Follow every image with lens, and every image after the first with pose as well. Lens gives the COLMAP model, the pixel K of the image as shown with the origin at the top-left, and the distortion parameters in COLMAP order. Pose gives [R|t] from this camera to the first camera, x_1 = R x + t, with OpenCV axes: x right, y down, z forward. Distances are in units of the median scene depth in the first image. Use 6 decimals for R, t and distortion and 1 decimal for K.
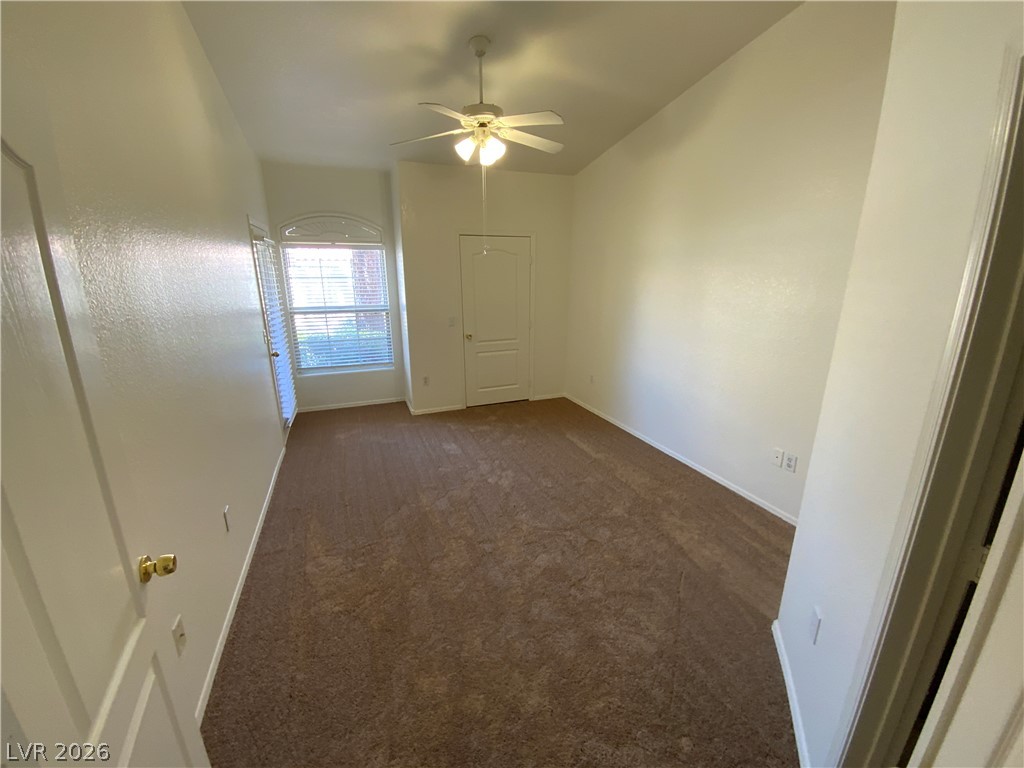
lens RADIAL K [[416.1, 0, 509.0], [0, 416.1, 382.6], [0, 0, 1]] dist [0.021680, -0.017657]
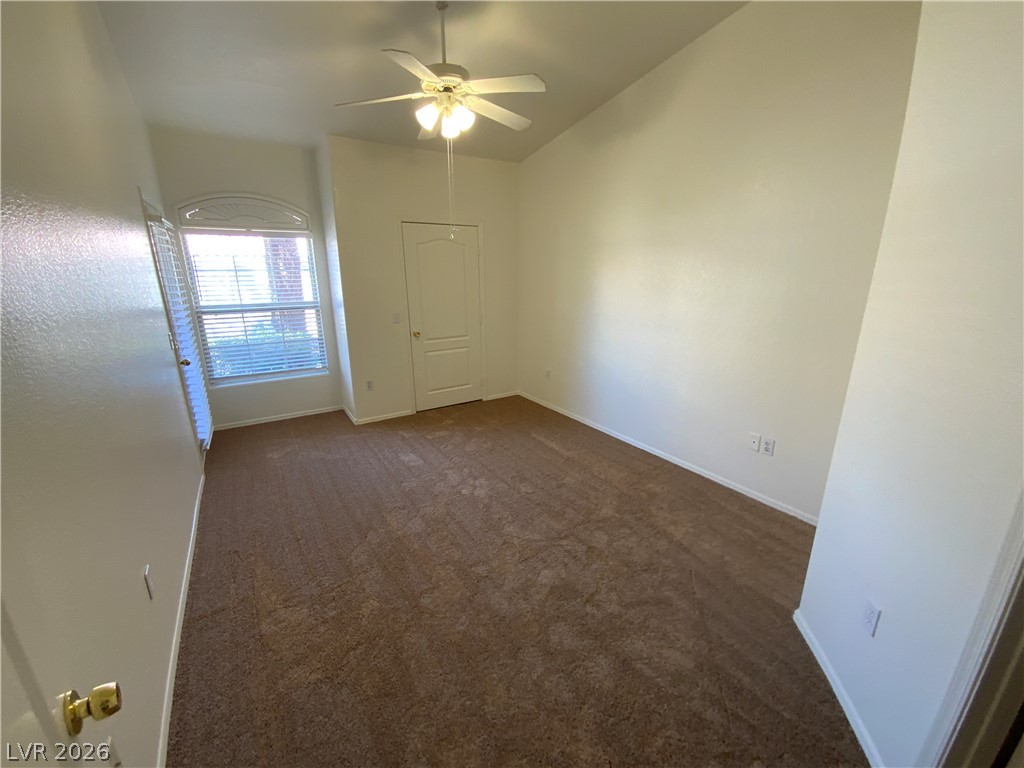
lens RADIAL K [[416.1, 0, 509.0], [0, 416.1, 382.6], [0, 0, 1]] dist [0.021680, -0.017657]
pose [[0.981664, -0.051092, 0.183643, -0.124652], [0.050551, 0.998692, 0.007629, -0.003525], [-0.183792, 0.001794, 0.982963, 0.113058]]
